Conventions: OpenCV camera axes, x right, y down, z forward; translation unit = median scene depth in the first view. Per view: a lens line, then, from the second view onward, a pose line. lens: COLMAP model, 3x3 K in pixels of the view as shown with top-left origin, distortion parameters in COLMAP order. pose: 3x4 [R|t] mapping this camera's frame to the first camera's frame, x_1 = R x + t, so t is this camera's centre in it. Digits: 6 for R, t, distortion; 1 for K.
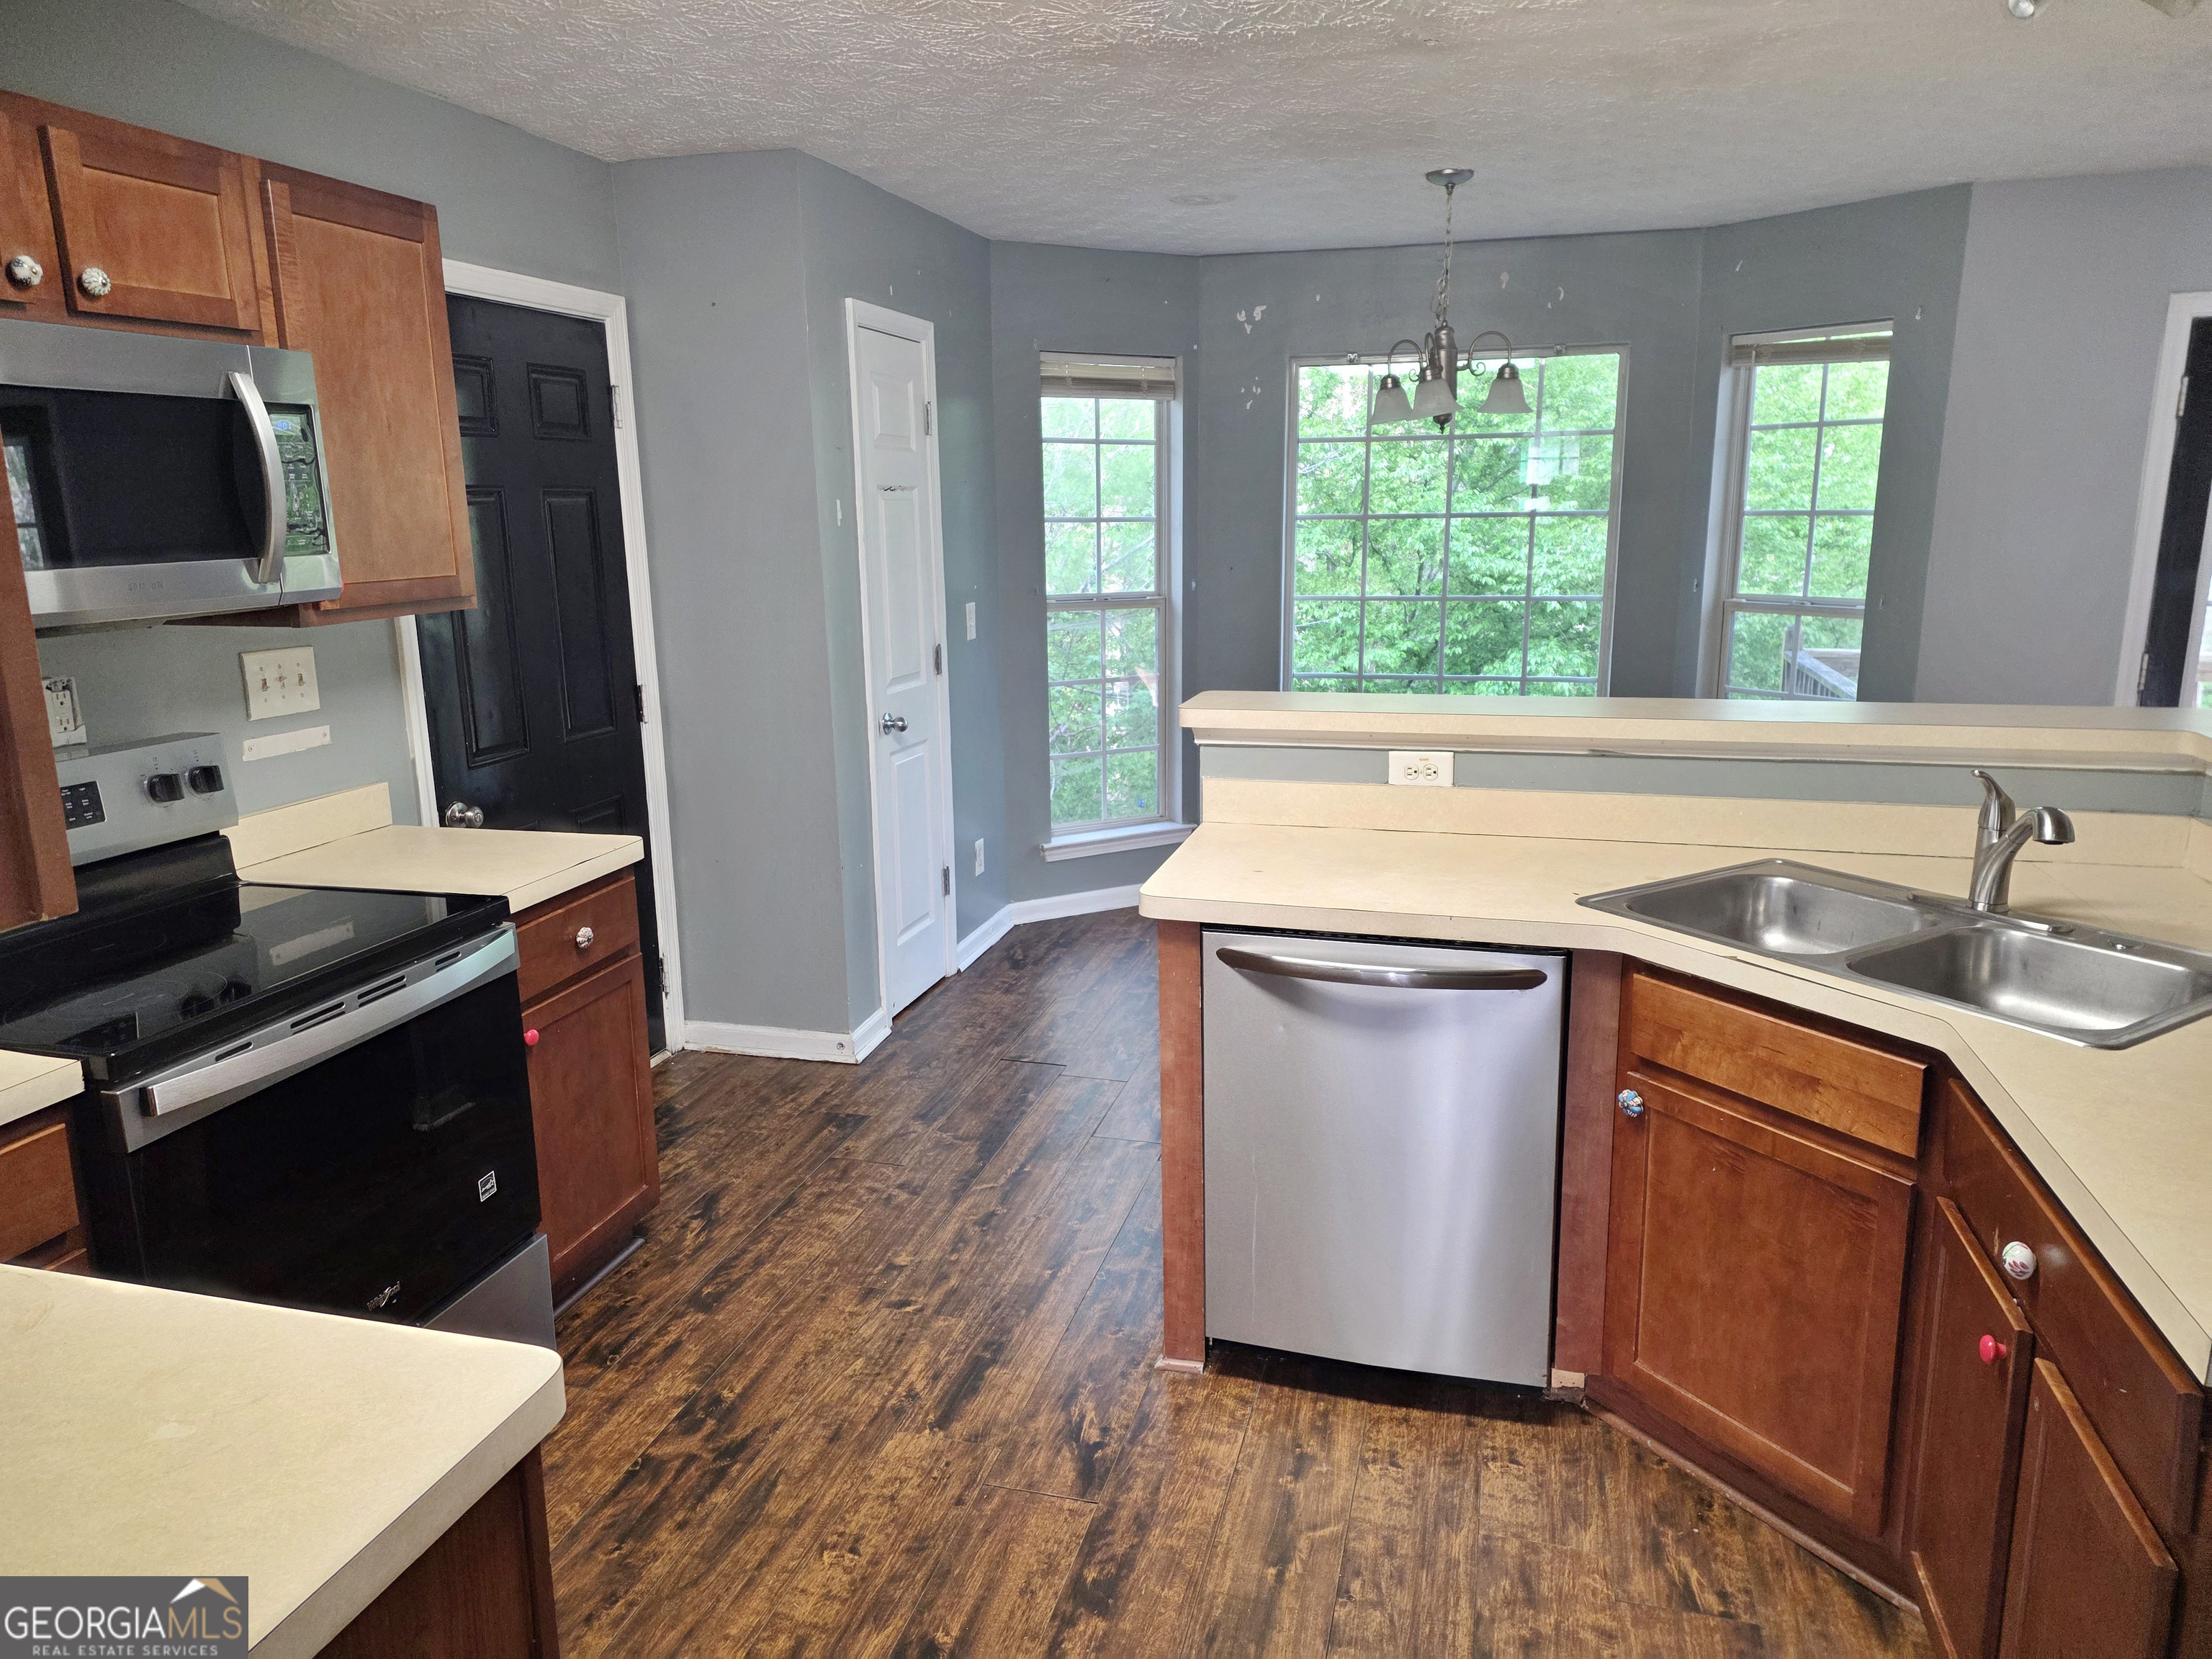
lens RADIAL K [[1470.6, 0, 1109.7], [0, 1470.6, 820.6], [0, 0, 1]] dist [0.053563, -0.005690]
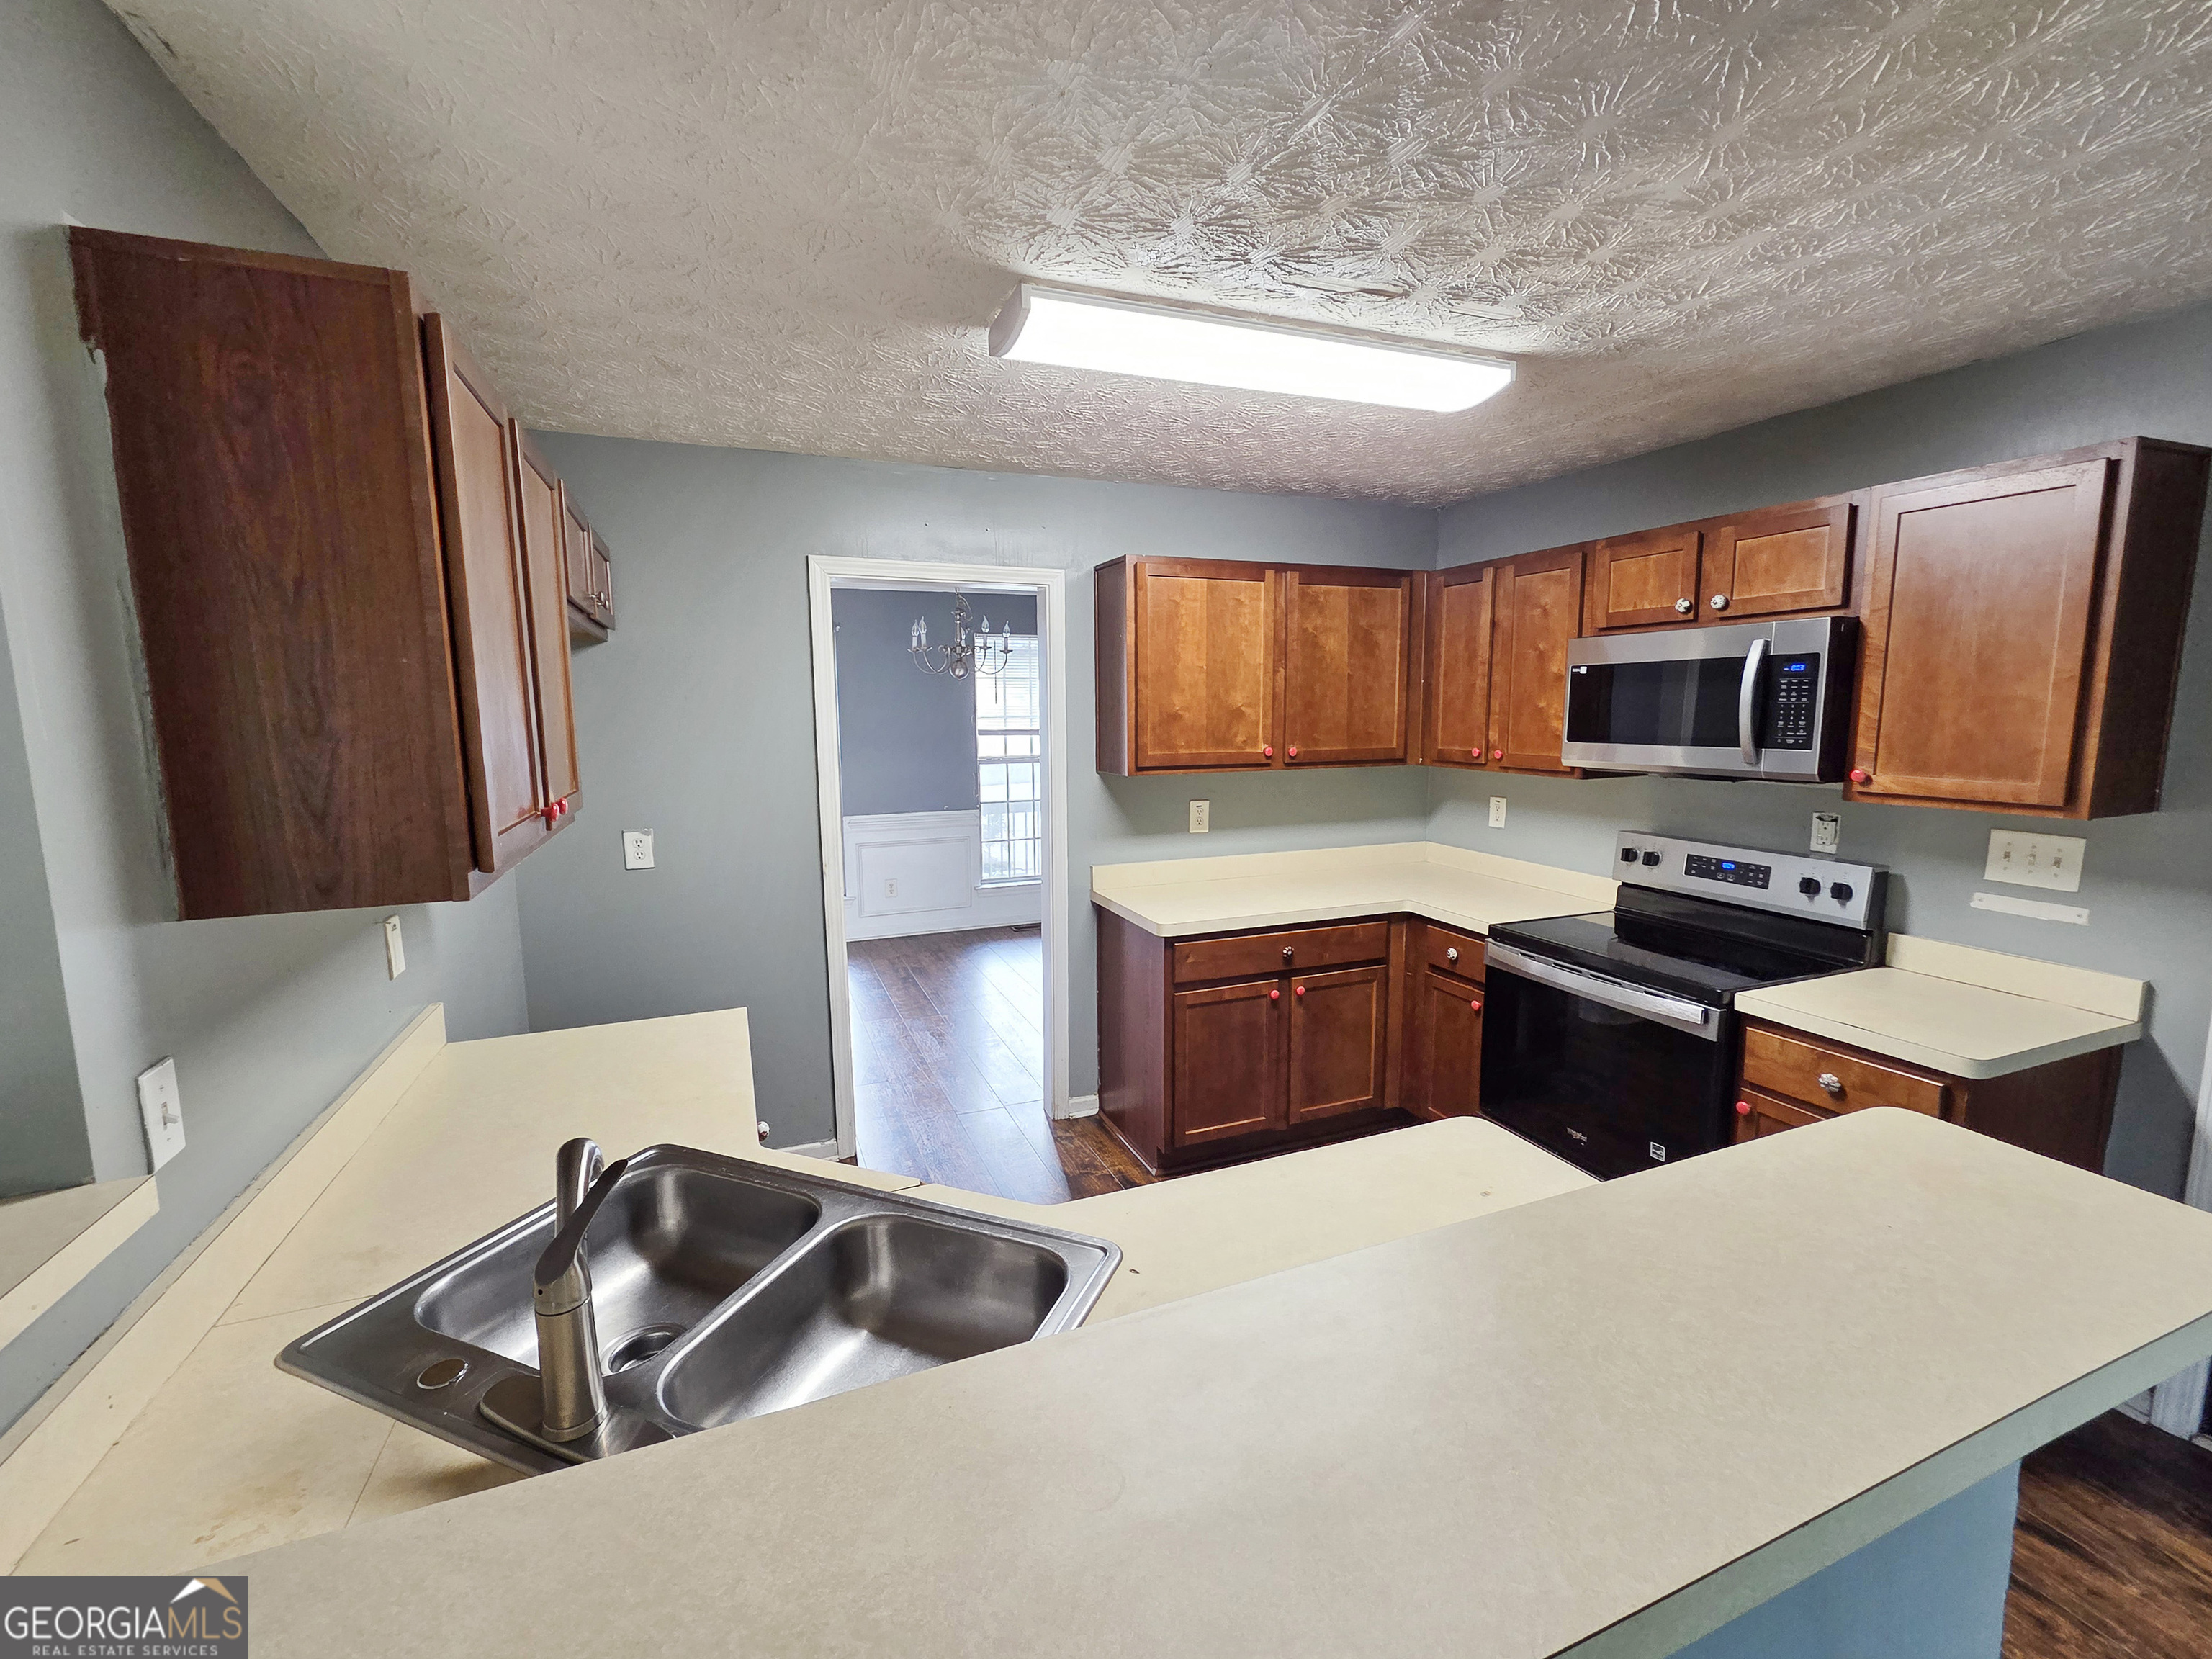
lens RADIAL K [[922.2, 0, 1101.6], [0, 922.2, 828.1], [0, 0, 1]] dist [0.001974, -0.000049]
pose [[-0.787784, 0.101787, -0.607483, 0.171506], [-0.117504, 0.943305, 0.310434, -0.088787], [0.604639, 0.315937, -0.731160, 0.365827]]
